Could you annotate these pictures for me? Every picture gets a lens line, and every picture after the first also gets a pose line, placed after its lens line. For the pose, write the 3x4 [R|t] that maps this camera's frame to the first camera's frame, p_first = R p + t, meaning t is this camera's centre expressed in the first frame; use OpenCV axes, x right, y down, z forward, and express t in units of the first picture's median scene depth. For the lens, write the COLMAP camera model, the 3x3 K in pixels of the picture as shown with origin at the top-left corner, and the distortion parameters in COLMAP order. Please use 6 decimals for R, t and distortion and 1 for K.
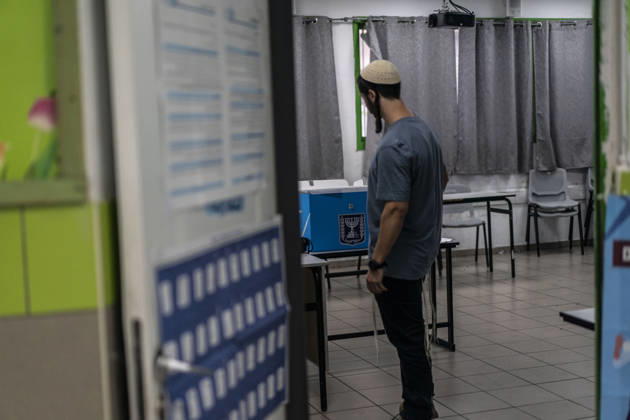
lens RADIAL K [[984.4, 0, 315.0], [0, 984.4, 210.0], [0, 0, 1]] dist [-0.013564, -0.015306]
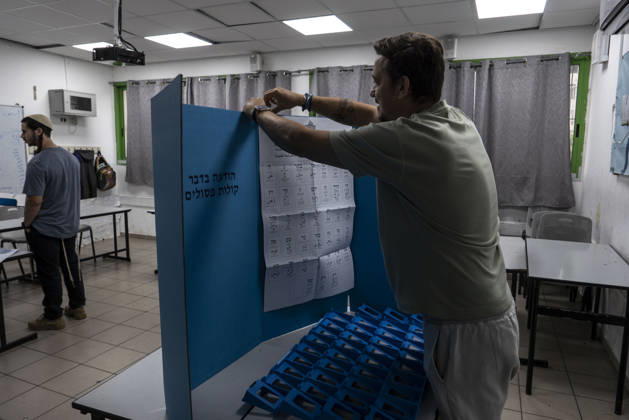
lens RADIAL K [[435.1, 0, 314.5], [0, 435.1, 210.0], [0, 0, 1]] dist [-0.029184, 0.008284]
pose [[0.735445, 0.132722, -0.664459, 0.434125], [-0.094648, 0.991137, 0.093215, -0.063647], [0.670942, -0.005665, 0.741488, 0.555695]]
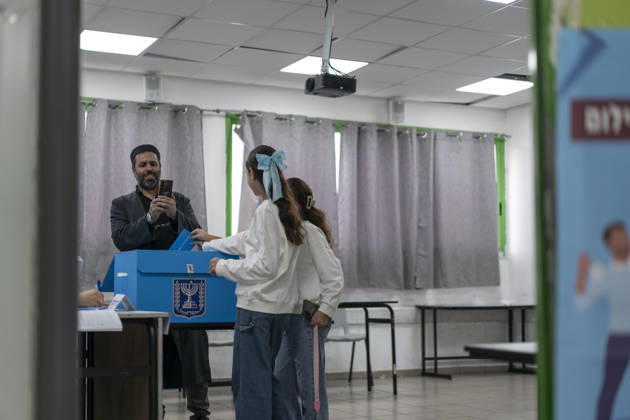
lens RADIAL K [[984.4, 0, 315.0], [0, 984.4, 210.0], [0, 0, 1]] dist [-0.013564, -0.015306]
pose [[0.992261, 0.043162, 0.116429, 0.017136], [-0.022887, 0.985152, -0.170153, 0.049124], [-0.122045, 0.166172, 0.978515, 0.098897]]
